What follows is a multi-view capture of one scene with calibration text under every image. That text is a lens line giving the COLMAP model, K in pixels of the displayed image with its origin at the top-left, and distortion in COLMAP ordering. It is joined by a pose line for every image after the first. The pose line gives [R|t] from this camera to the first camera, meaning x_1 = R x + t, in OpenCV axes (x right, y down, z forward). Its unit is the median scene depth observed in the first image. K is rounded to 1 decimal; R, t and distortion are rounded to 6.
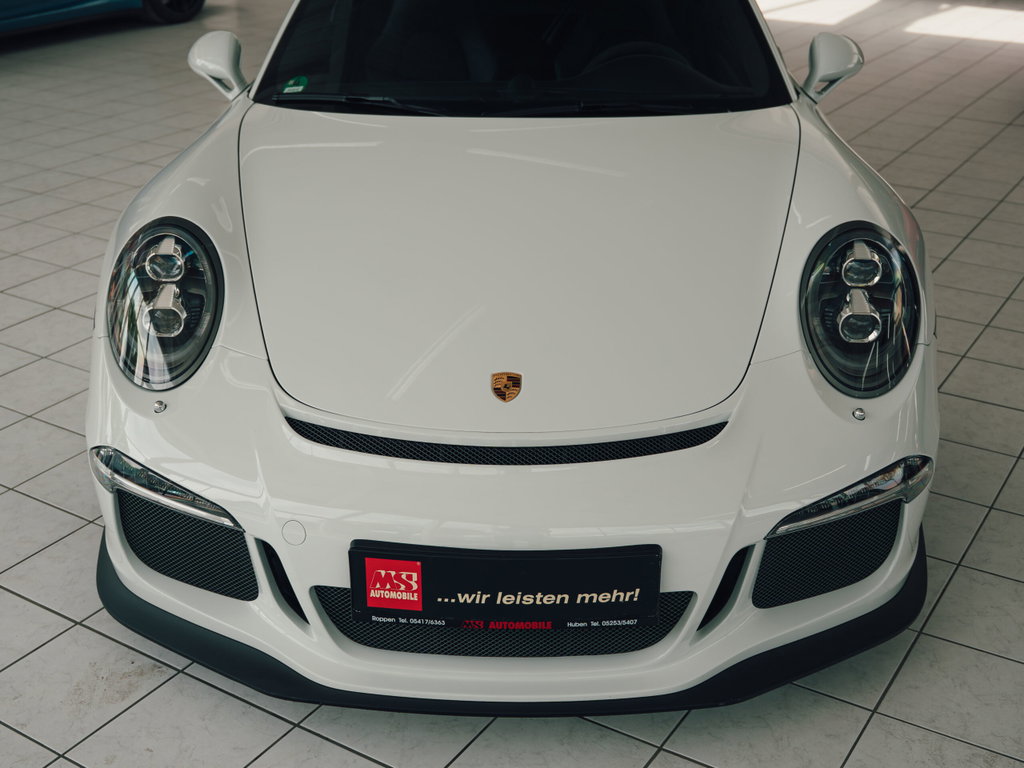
lens RADIAL K [[1305.6, 0, 512.0], [0, 1305.6, 384.0], [0, 0, 1]] dist [-0.109014, 0.053741]
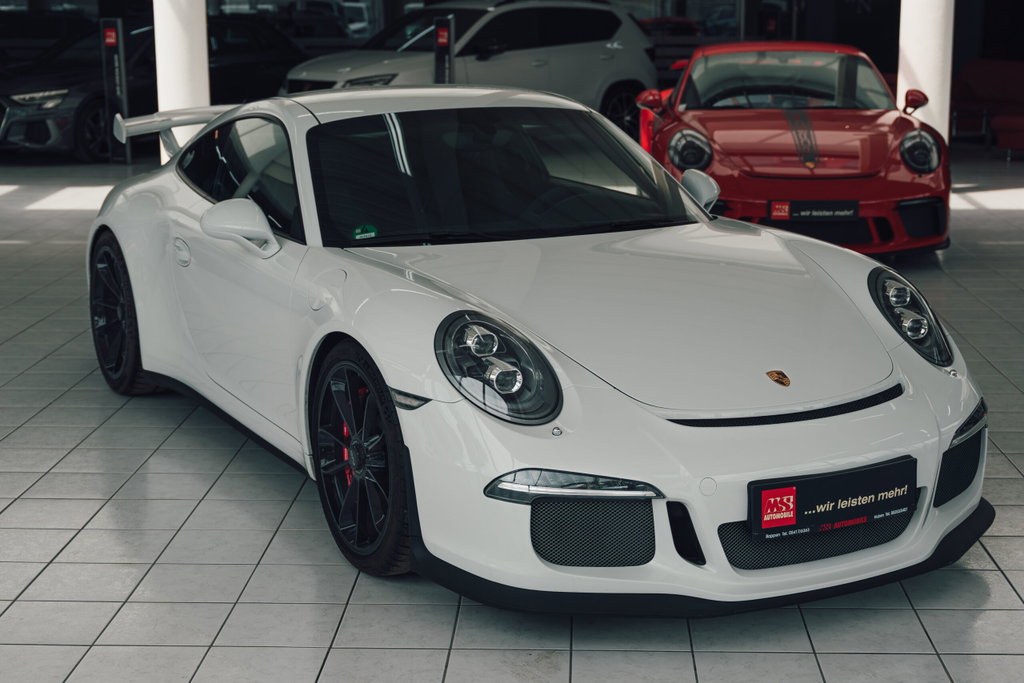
lens RADIAL K [[1612.6, 0, 512.0], [0, 1612.6, 341.5], [0, 0, 1]] dist [0.034445, 0.025884]
pose [[0.869120, -0.105730, 0.483168, -1.150748], [0.207104, 0.964915, -0.161389, 0.194498], [-0.449152, 0.240332, 0.860525, -0.452046]]
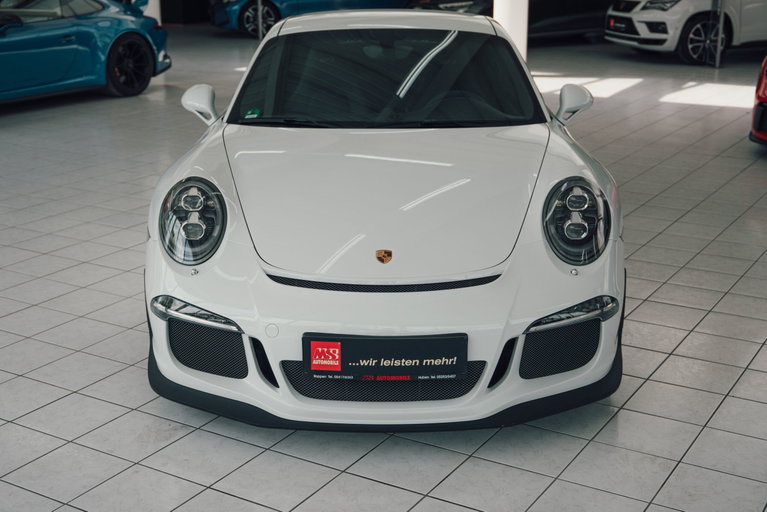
lens RADIAL K [[1063.4, 0, 383.5], [0, 1063.4, 256.0], [0, 0, 1]] dist [-0.023202, -0.026451]
pose [[0.999853, -0.005970, 0.016044, -0.029716], [0.008072, 0.990907, -0.134307, 0.206736], [-0.015096, 0.134417, 0.990810, -0.514971]]
